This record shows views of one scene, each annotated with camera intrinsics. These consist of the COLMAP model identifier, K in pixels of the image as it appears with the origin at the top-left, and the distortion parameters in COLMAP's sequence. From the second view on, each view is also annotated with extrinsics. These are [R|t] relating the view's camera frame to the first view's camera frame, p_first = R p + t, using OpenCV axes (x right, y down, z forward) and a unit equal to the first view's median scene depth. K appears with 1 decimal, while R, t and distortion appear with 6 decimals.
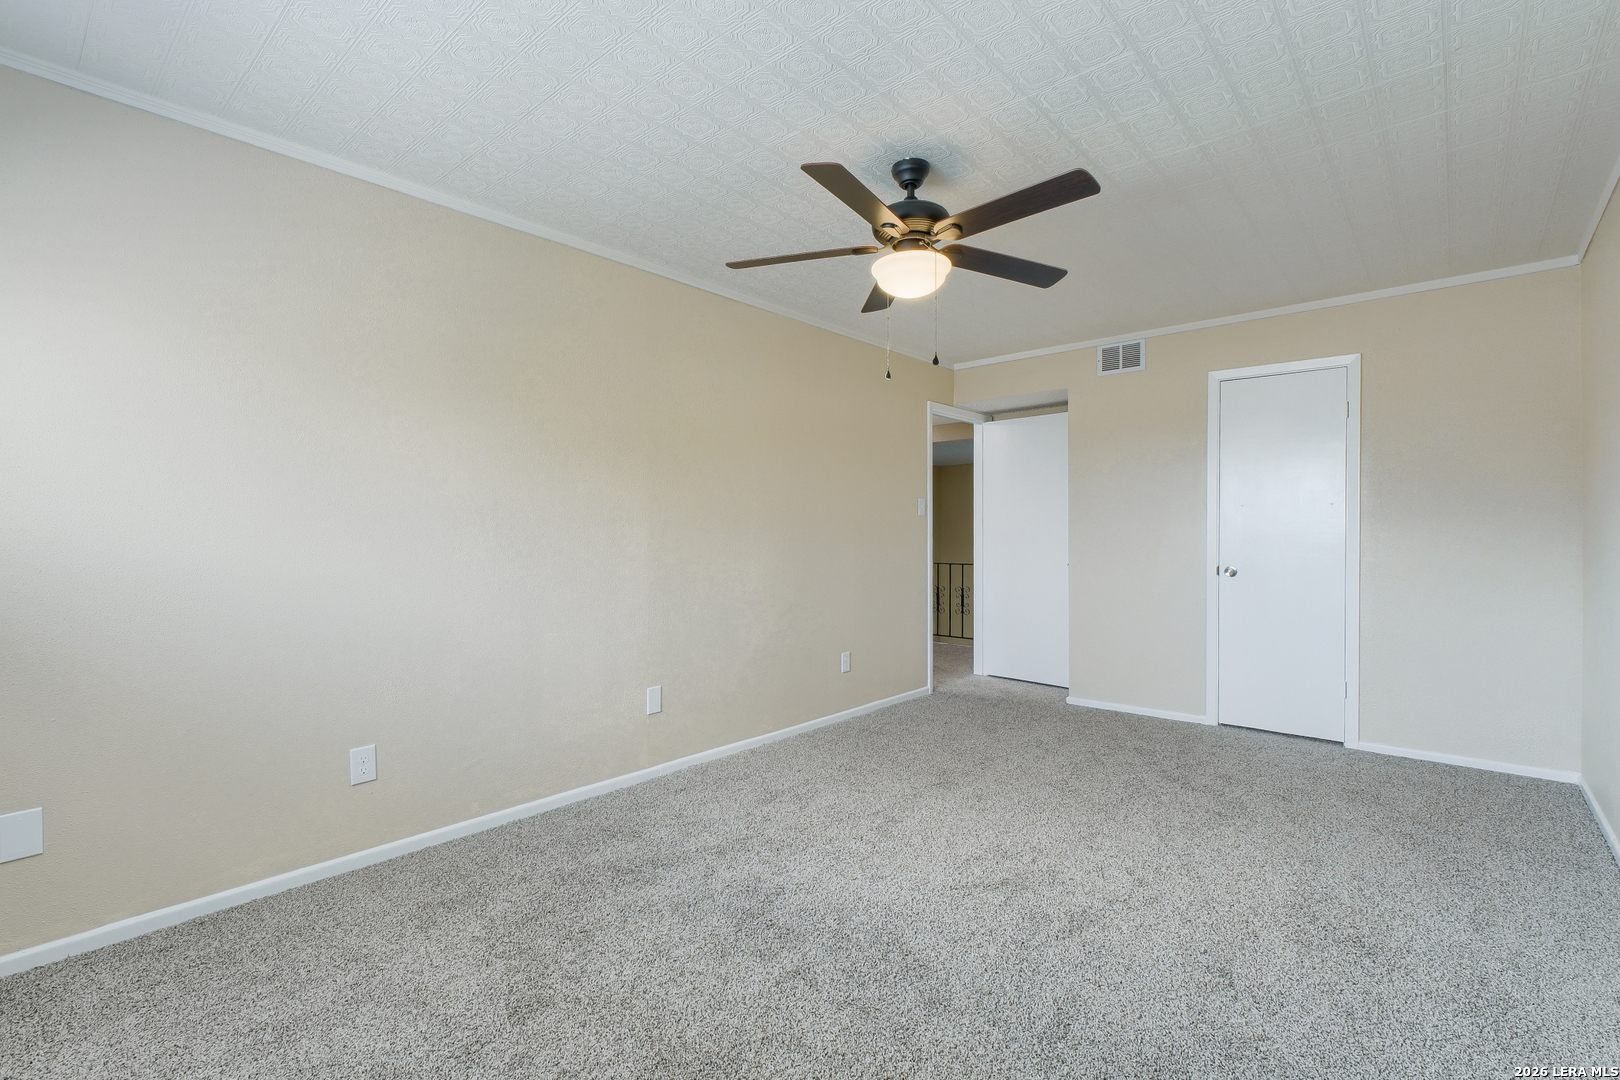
lens RADIAL K [[717.8, 0, 809.0], [0, 717.8, 542.7], [0, 0, 1]] dist [-0.000972, -0.000105]
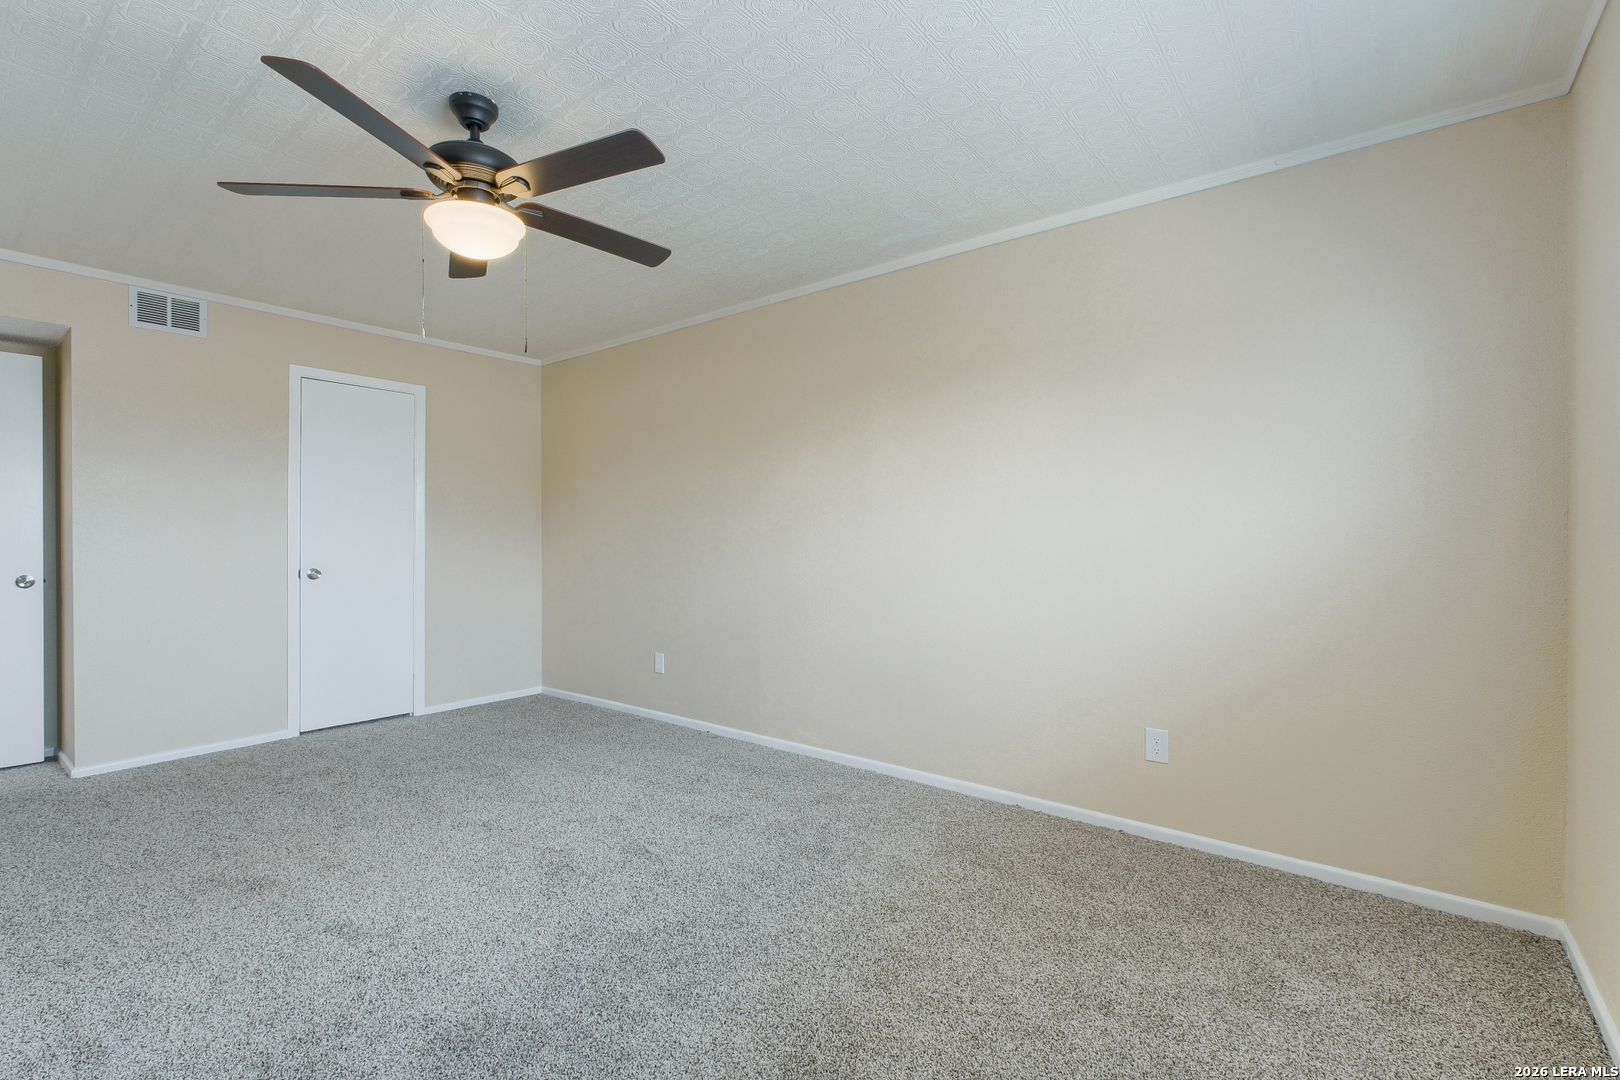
lens RADIAL K [[717.8, 0, 808.6], [0, 717.8, 538.2], [0, 0, 1]] dist [-0.000972, -0.000105]
pose [[-0.055757, 0.000320, 0.998444, -0.390960], [0.007869, 0.999969, 0.000119, -0.003667], [-0.998413, 0.007864, -0.055758, 0.339217]]
